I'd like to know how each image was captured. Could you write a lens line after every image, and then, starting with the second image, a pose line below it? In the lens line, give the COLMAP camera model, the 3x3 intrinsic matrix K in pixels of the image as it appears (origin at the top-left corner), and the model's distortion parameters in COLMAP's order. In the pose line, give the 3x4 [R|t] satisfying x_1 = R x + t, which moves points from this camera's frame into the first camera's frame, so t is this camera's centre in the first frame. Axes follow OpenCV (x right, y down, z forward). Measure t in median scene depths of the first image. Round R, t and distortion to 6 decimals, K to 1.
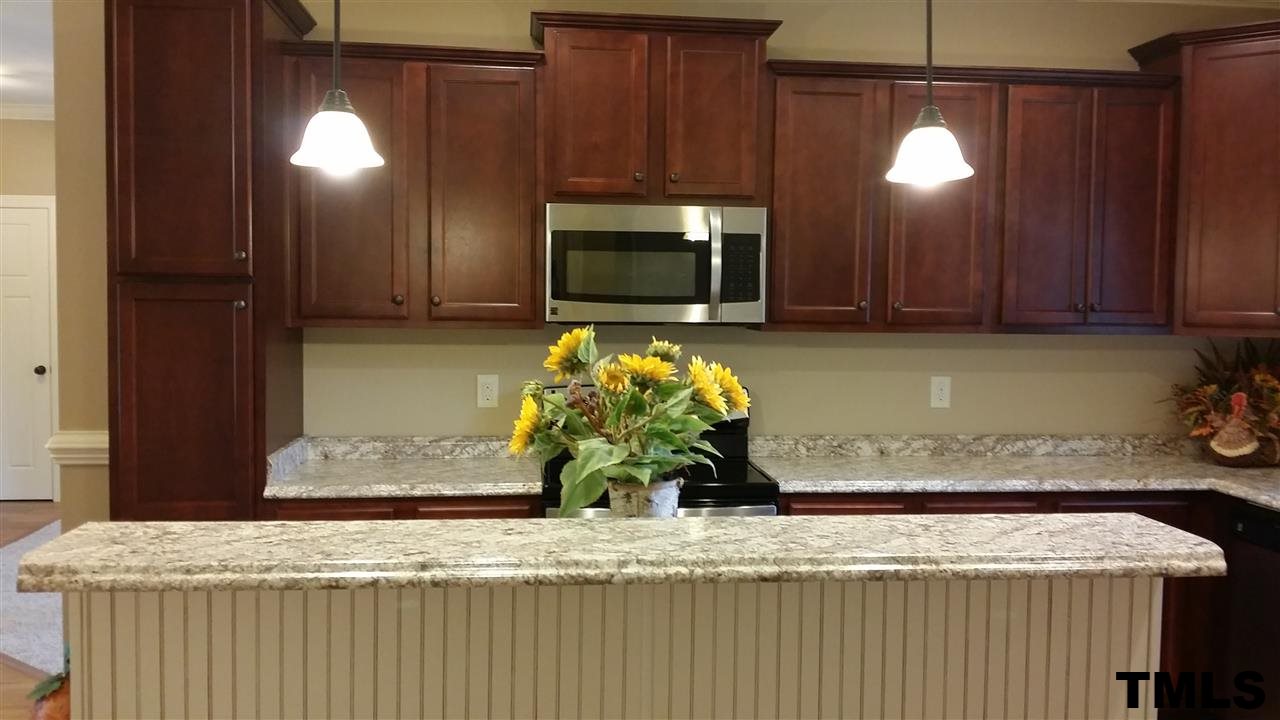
lens RADIAL K [[1181.2, 0, 641.1], [0, 1181.2, 358.9], [0, 0, 1]] dist [0.015969, 0.000000]
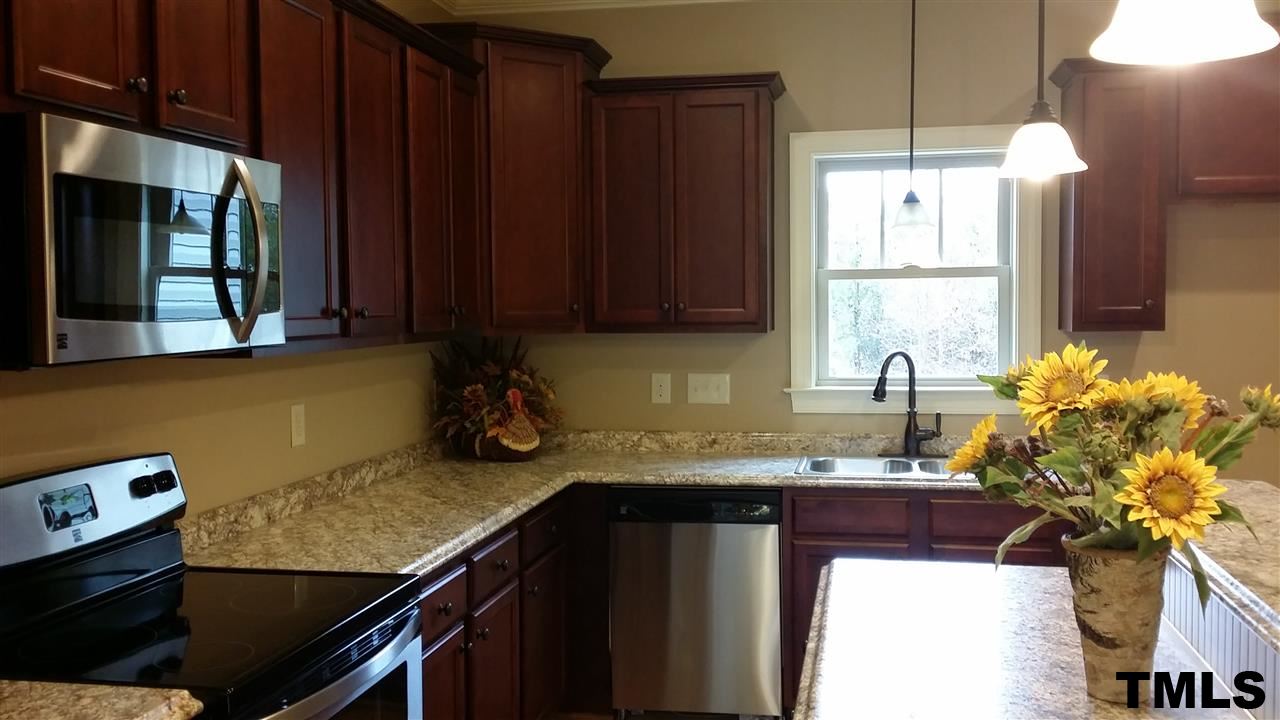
lens RADIAL K [[1181.2, 0, 641.6], [0, 1181.2, 359.6], [0, 0, 1]] dist [0.015969, 0.000000]
pose [[0.256972, -0.063278, 0.964345, -0.430153], [0.067636, 0.996585, 0.047371, -0.036224], [-0.964049, 0.053051, 0.260374, 0.588773]]
